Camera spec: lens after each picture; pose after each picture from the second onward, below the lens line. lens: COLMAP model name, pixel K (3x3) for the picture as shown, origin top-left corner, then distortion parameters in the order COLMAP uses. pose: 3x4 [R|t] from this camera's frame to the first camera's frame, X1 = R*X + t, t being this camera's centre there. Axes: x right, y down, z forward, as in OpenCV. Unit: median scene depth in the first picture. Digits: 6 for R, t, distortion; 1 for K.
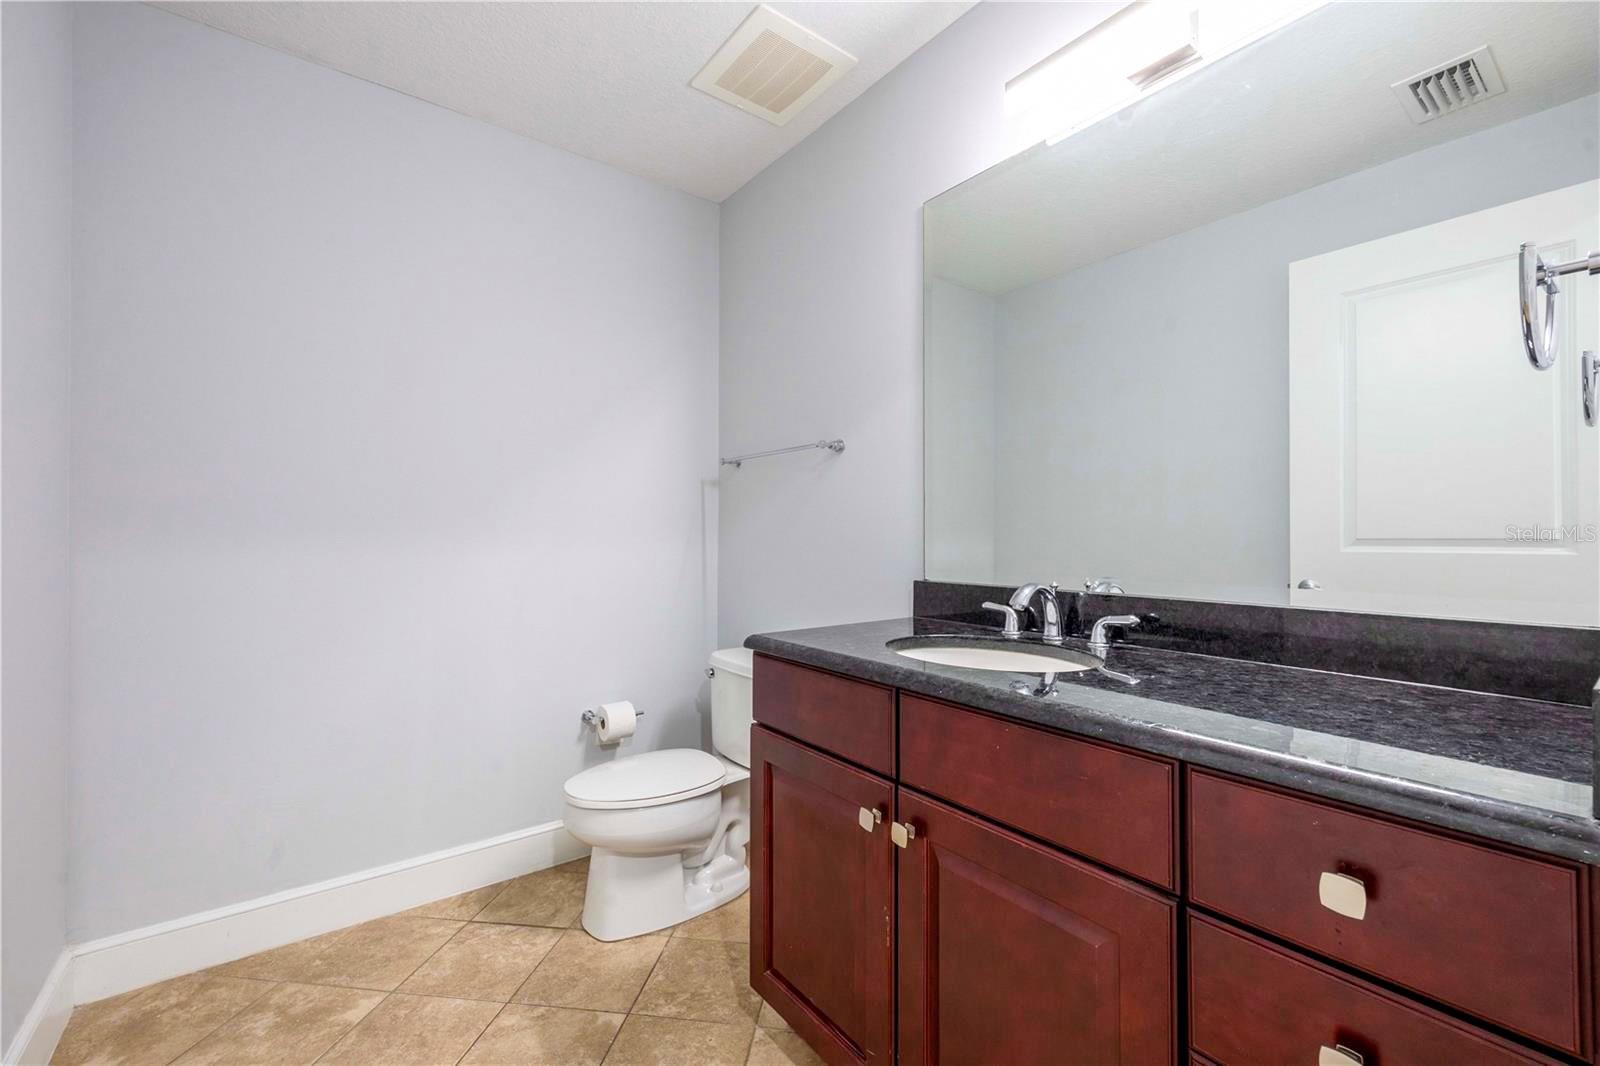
lens RADIAL K [[638.1, 0, 800.0], [0, 638.1, 533.0], [0, 0, 1]] dist [-0.002379, -0.000048]
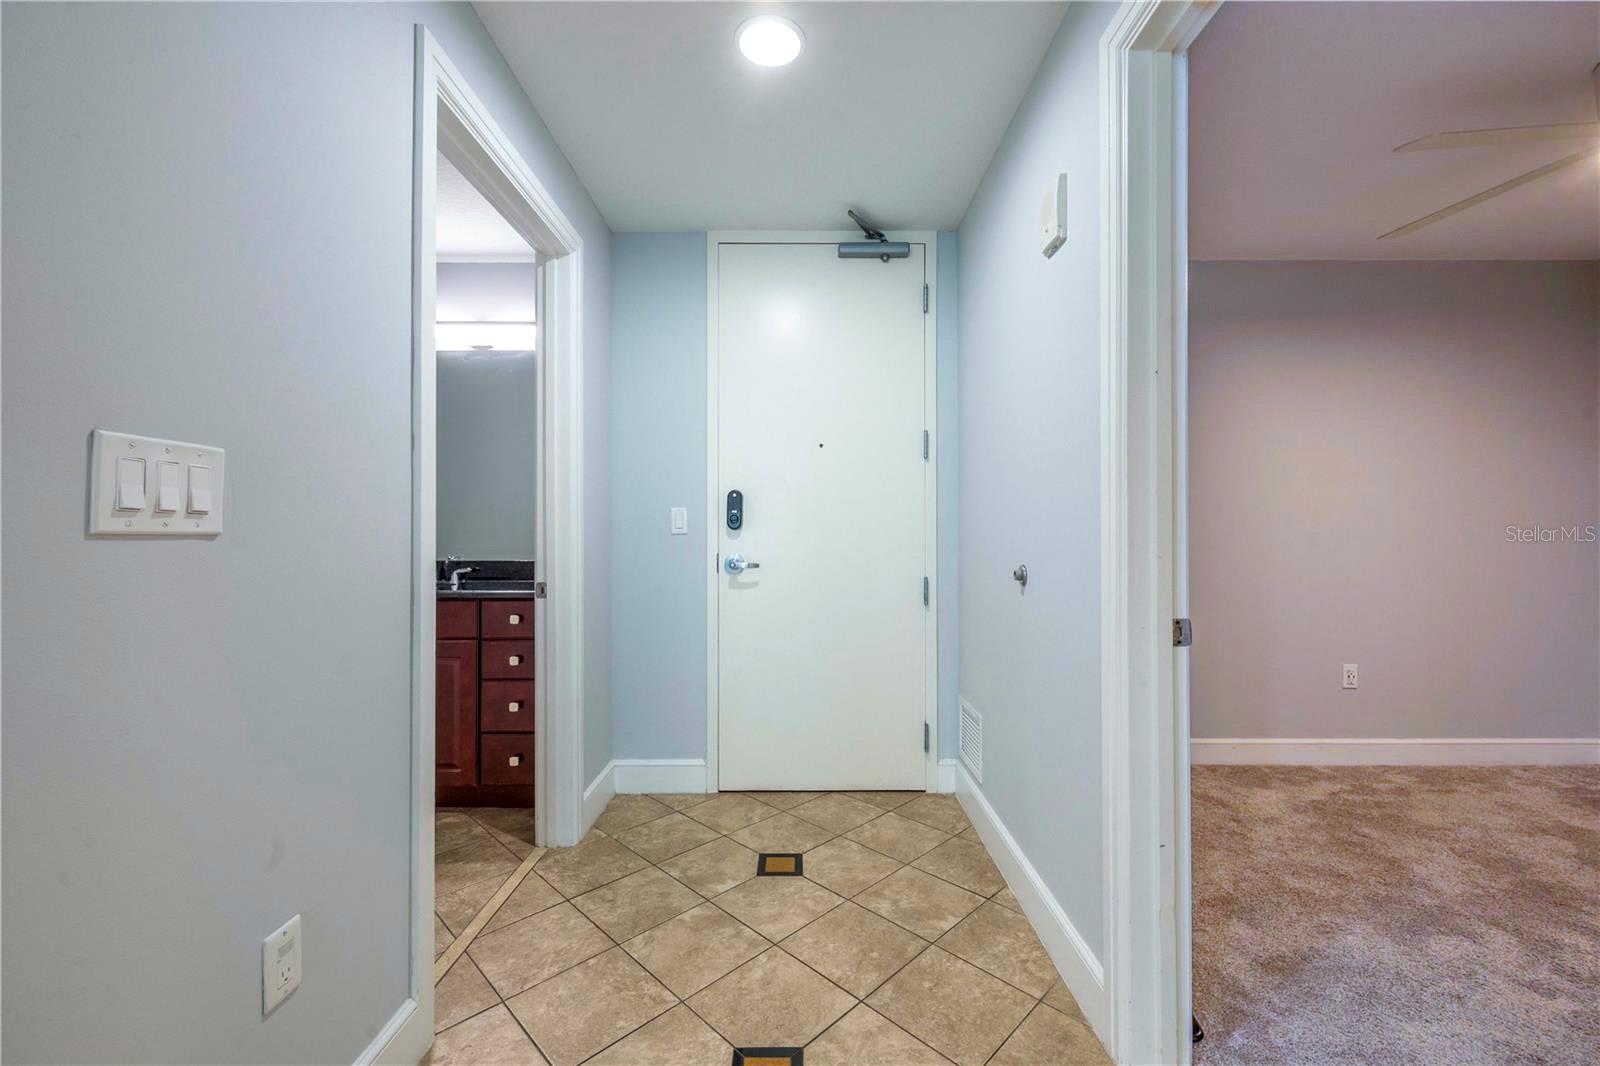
lens RADIAL K [[638.1, 0, 800.0], [0, 638.1, 533.0], [0, 0, 1]] dist [-0.002379, -0.000048]
pose [[0.592047, 0.006230, 0.805879, -0.694603], [0.002115, 0.999955, -0.009284, 0.023908], [-0.805900, 0.007201, 0.592007, -1.464414]]
